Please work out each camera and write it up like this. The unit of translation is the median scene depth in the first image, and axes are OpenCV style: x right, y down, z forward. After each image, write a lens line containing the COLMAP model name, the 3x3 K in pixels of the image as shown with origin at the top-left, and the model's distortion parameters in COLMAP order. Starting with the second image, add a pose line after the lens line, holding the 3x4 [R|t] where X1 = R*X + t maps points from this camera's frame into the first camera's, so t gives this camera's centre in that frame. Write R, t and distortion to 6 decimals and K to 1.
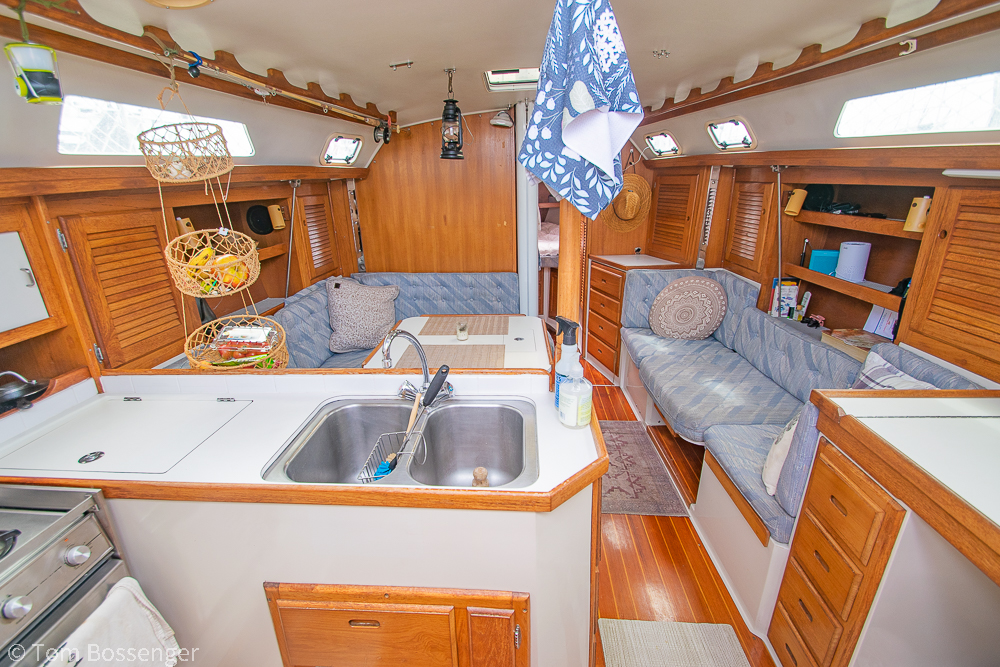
lens RADIAL K [[442.6, 0, 491.1], [0, 442.6, 337.5], [0, 0, 1]] dist [0.007214, -0.012249]
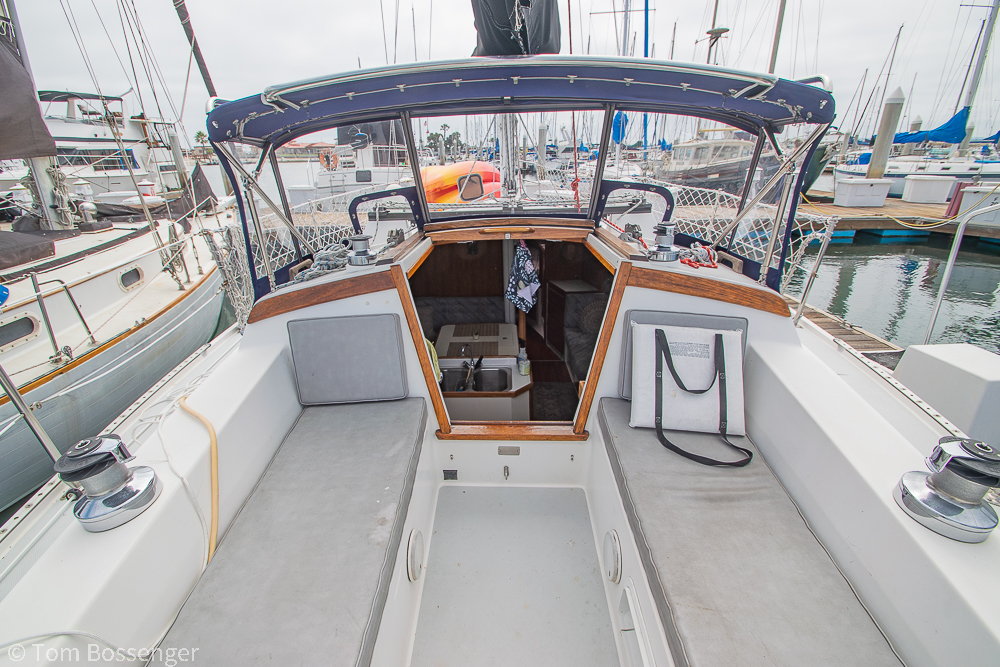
lens RADIAL K [[442.6, 0, 496.4], [0, 442.6, 331.6], [0, 0, 1]] dist [0.007214, -0.012249]
pose [[0.998677, -0.017082, 0.048507, -0.070663], [0.015149, 0.999087, 0.039949, -0.107436], [-0.049145, -0.039161, 0.998024, -0.982360]]
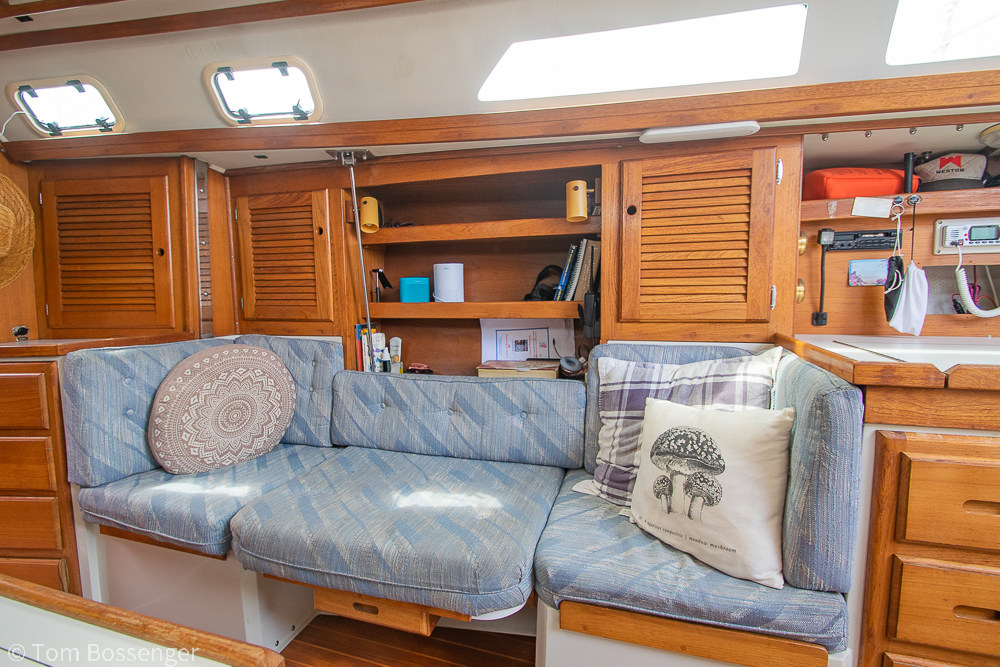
lens RADIAL K [[481.2, 0, 486.7], [0, 481.2, 336.1], [0, 0, 1]] dist [0.000160, -0.006590]
pose [[0.273270, -0.064195, 0.959793, -0.027563], [0.322466, 0.946151, -0.028529, -0.034166], [-0.906278, 0.317297, 0.279255, 0.681823]]
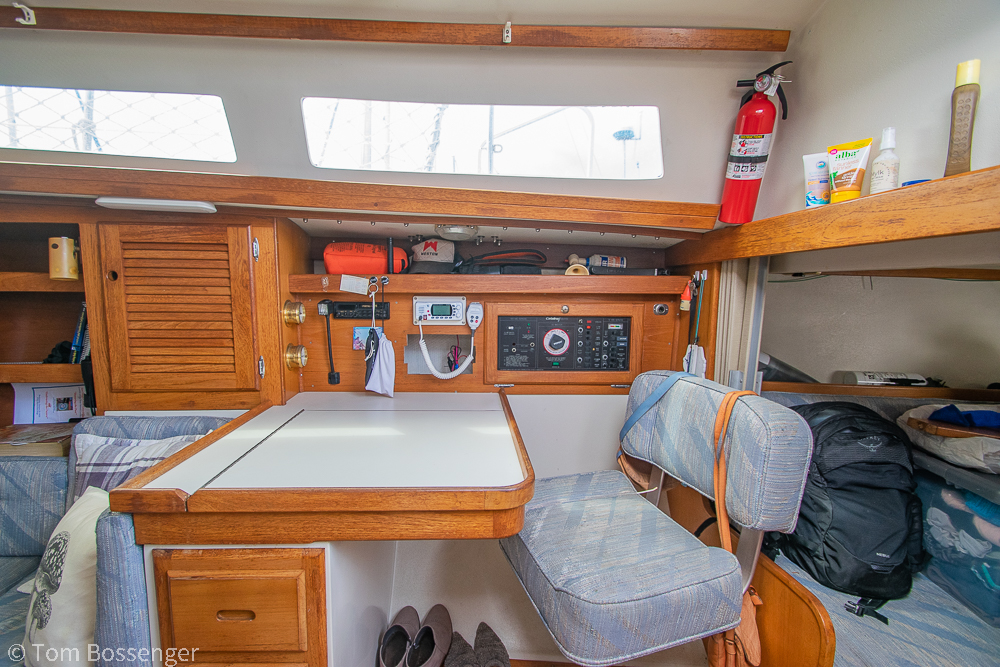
lens RADIAL K [[442.6, 0, 484.8], [0, 442.6, 337.9], [0, 0, 1]] dist [0.007214, -0.012249]
pose [[-0.117910, -0.090987, 0.988847, 0.043512], [0.317963, 0.939907, 0.124398, 0.003290], [-0.940743, 0.329084, -0.081894, 0.264864]]
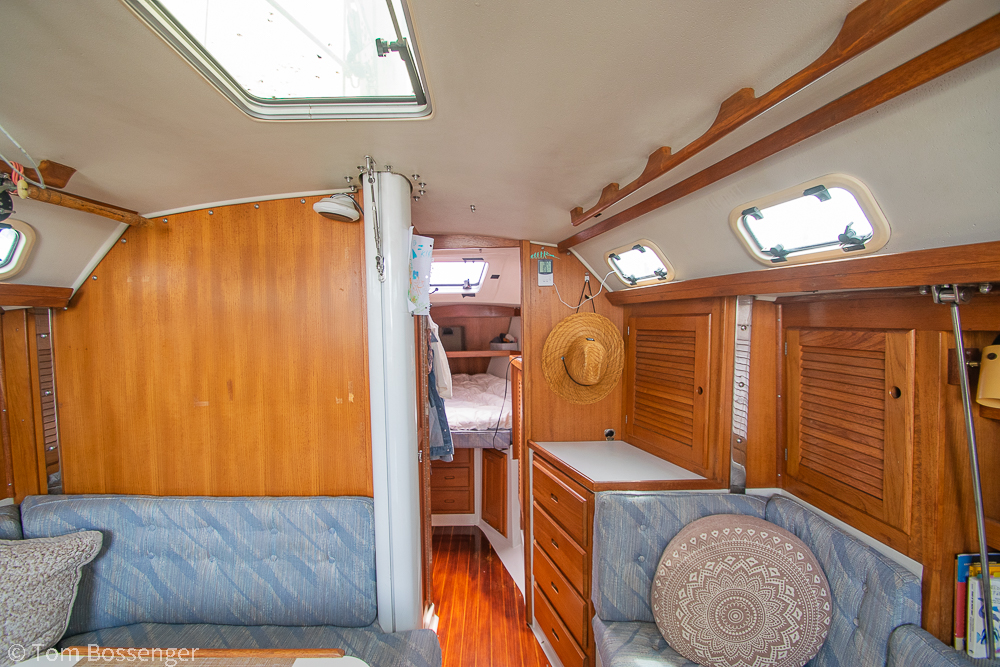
lens RADIAL K [[442.6, 0, 486.3], [0, 442.6, 340.5], [0, 0, 1]] dist [0.007214, -0.012249]
pose [[0.997982, 0.016336, 0.061353, 0.204002], [0.002795, 0.954093, -0.299497, -0.224811], [-0.063429, 0.299064, 0.952123, 0.657201]]
